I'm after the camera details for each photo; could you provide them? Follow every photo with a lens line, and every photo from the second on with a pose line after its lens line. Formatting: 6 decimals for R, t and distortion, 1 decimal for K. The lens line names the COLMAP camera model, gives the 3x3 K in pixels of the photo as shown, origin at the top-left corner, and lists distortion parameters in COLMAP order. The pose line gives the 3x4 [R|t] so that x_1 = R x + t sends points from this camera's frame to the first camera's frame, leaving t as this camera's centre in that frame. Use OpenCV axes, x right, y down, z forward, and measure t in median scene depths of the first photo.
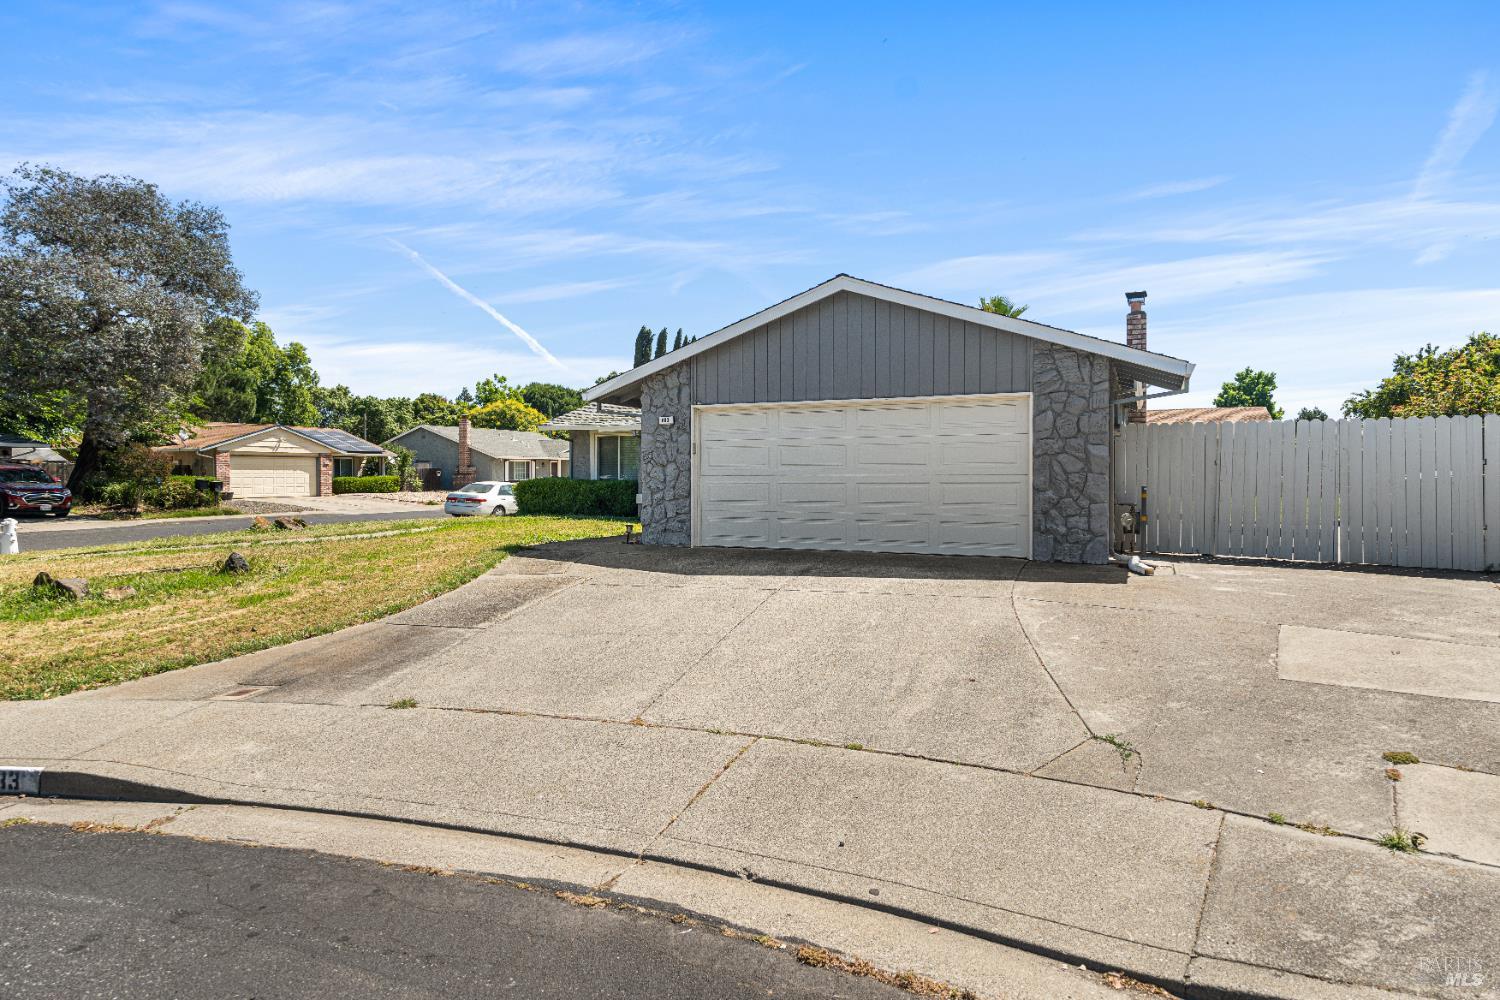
lens RADIAL K [[855.9, 0, 750.0], [0, 855.9, 500.0], [0, 0, 1]] dist [0.000338, 0.000294]
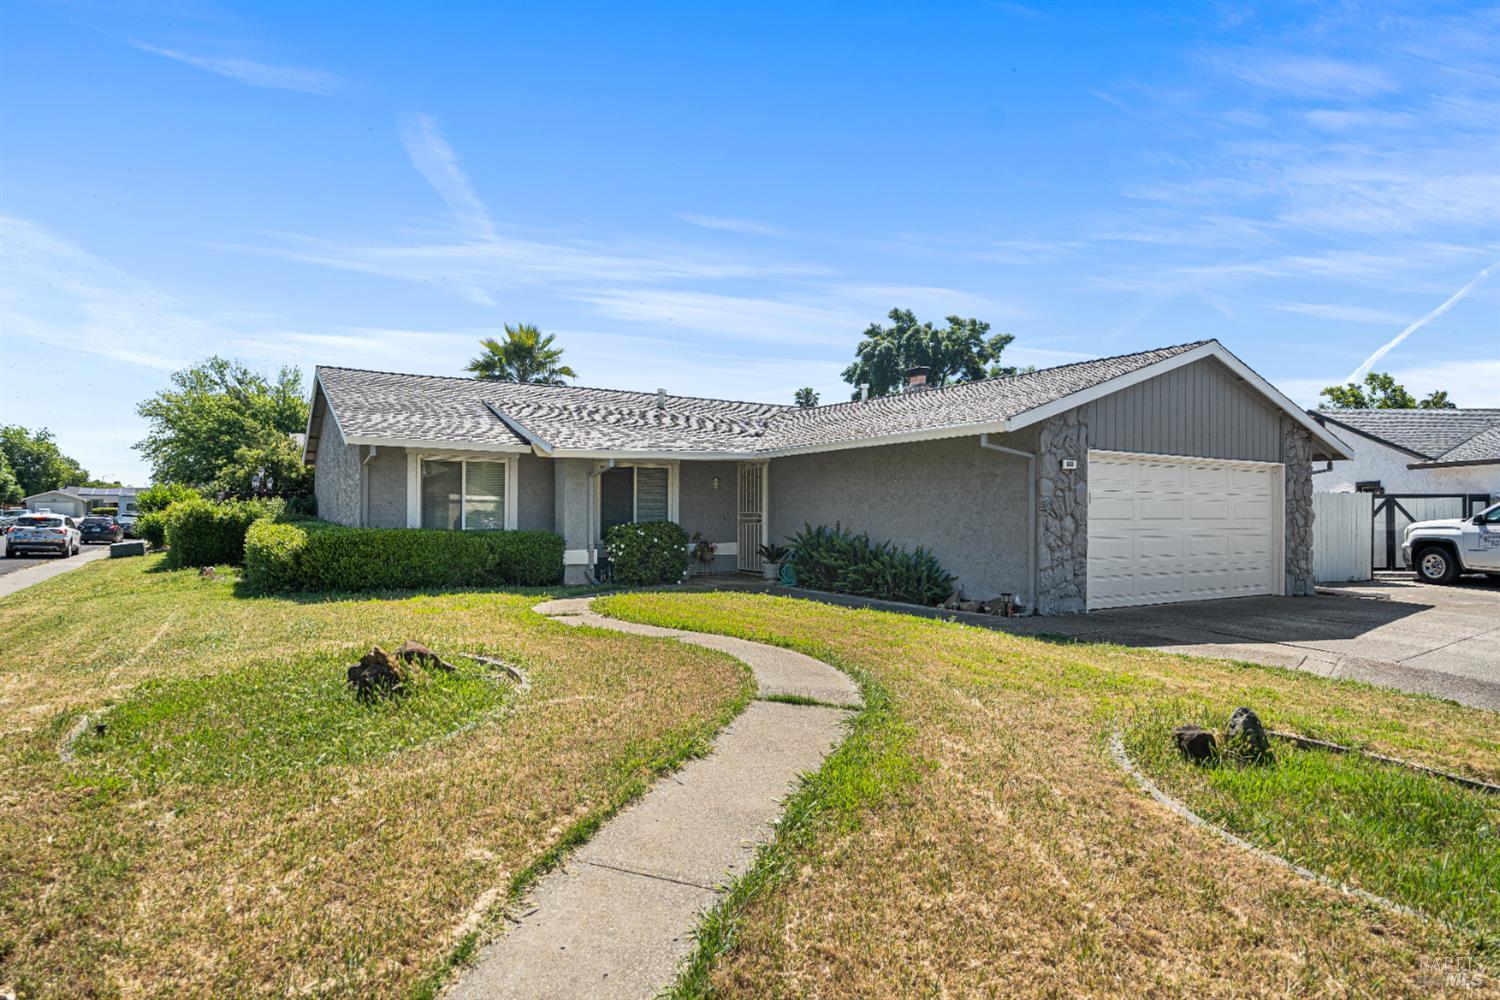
lens RADIAL K [[855.9, 0, 750.0], [0, 855.9, 500.0], [0, 0, 1]] dist [0.000338, 0.000294]
pose [[0.553754, 0.018219, 0.832481, -0.971506], [0.015223, 0.999372, -0.031997, -0.036497], [-0.832541, 0.030391, 0.553129, 0.802187]]
